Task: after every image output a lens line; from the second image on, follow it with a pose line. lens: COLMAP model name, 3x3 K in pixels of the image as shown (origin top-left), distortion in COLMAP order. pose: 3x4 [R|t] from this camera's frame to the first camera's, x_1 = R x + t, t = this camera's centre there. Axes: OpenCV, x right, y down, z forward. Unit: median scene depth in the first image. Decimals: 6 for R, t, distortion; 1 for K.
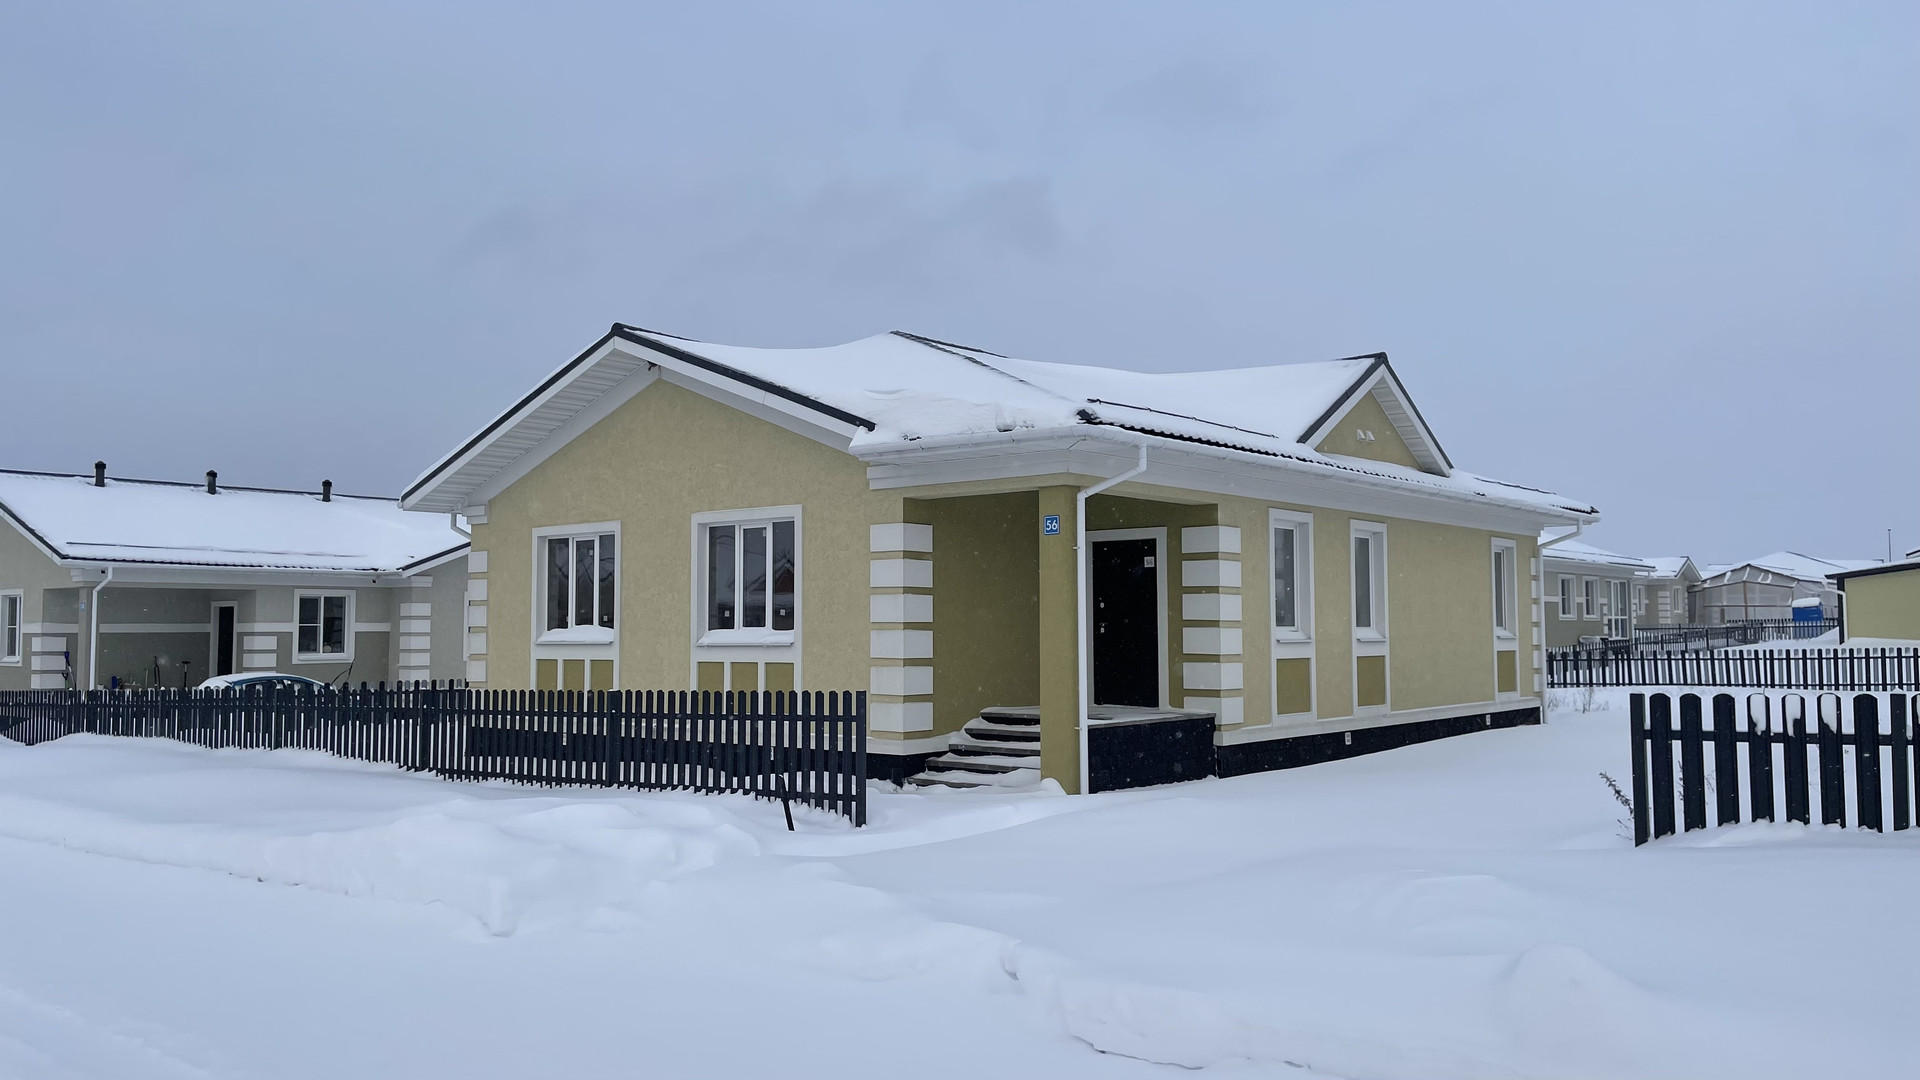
lens RADIAL K [[1473.3, 0, 960.0], [0, 1473.3, 540.0], [0, 0, 1]] dist [-0.002410, -0.003285]
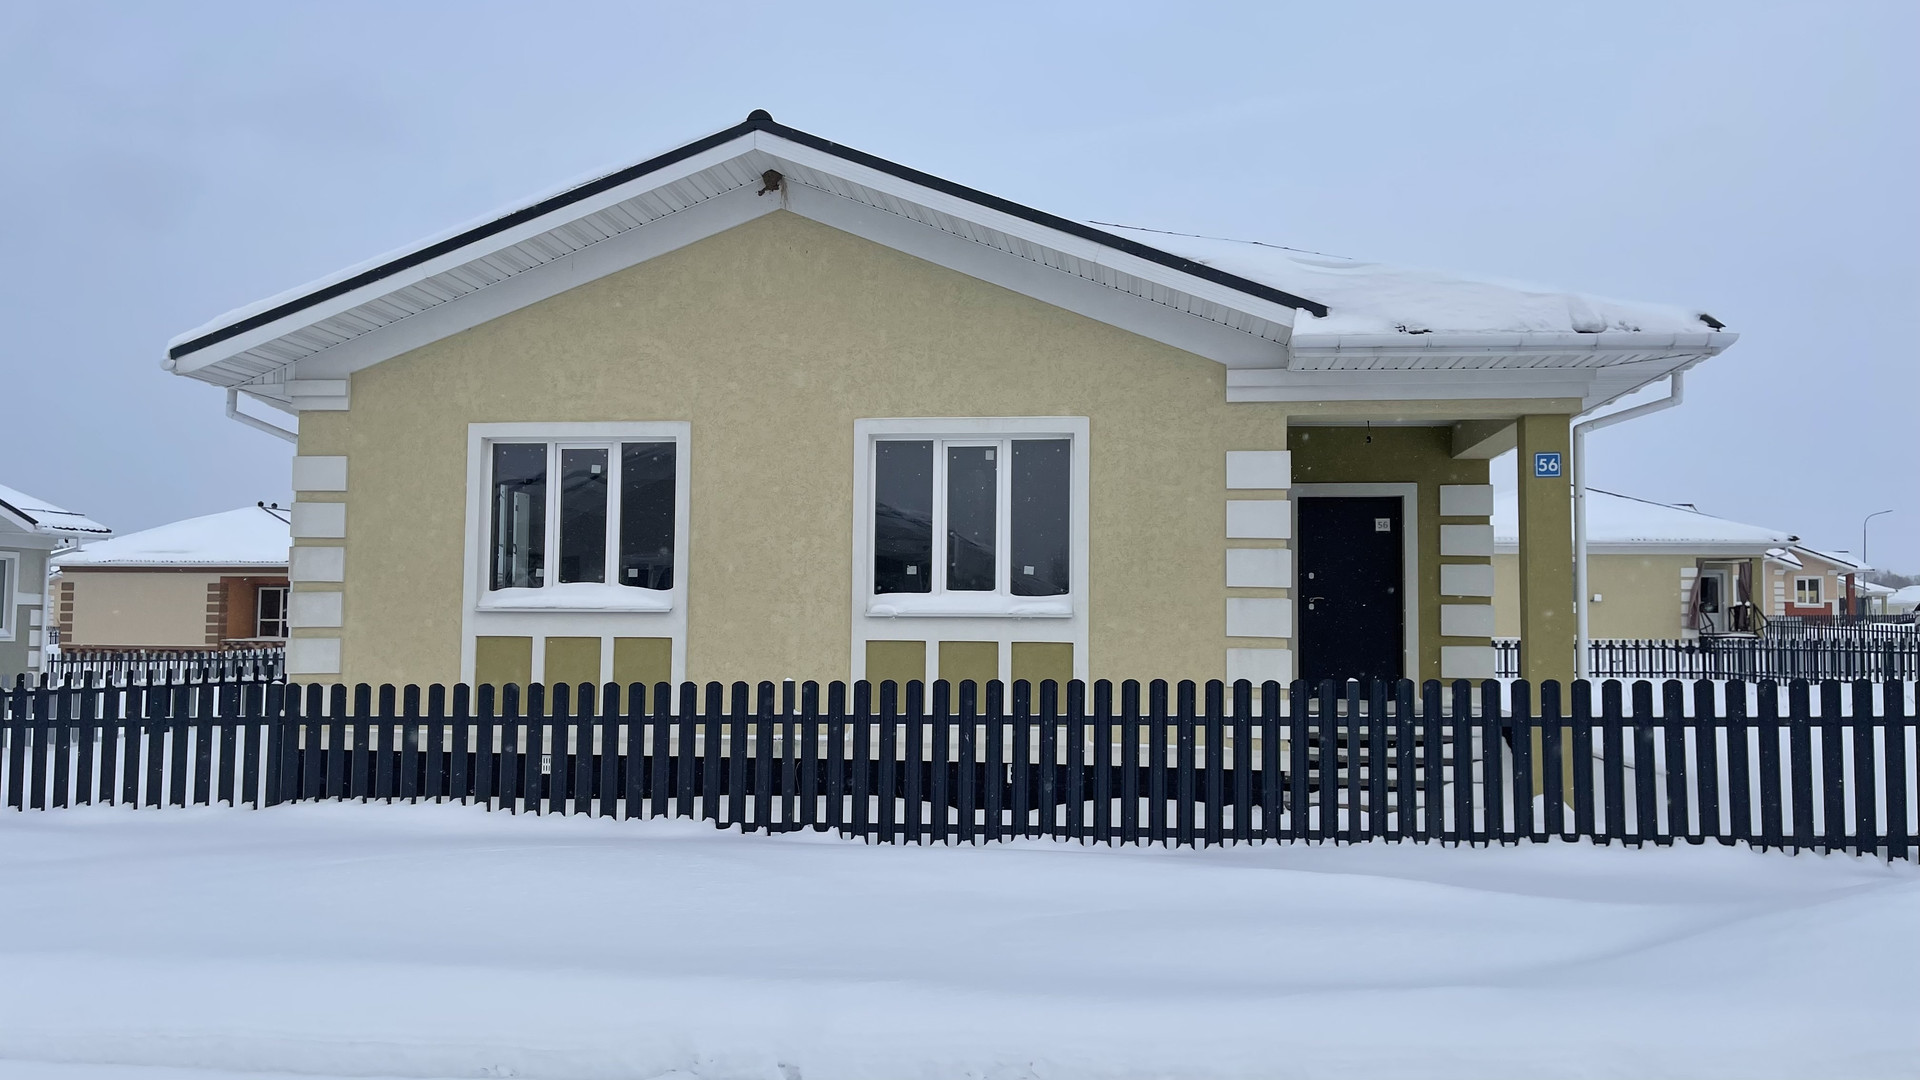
lens RADIAL K [[1422.3, 0, 953.2], [0, 1422.3, 563.8], [0, 0, 1]] dist [0.098262, -0.139498]
pose [[0.848684, 0.037405, 0.527576, -0.482441], [-0.046809, 0.998894, 0.004478, 0.042685], [-0.526825, -0.028496, 0.849496, 0.421166]]
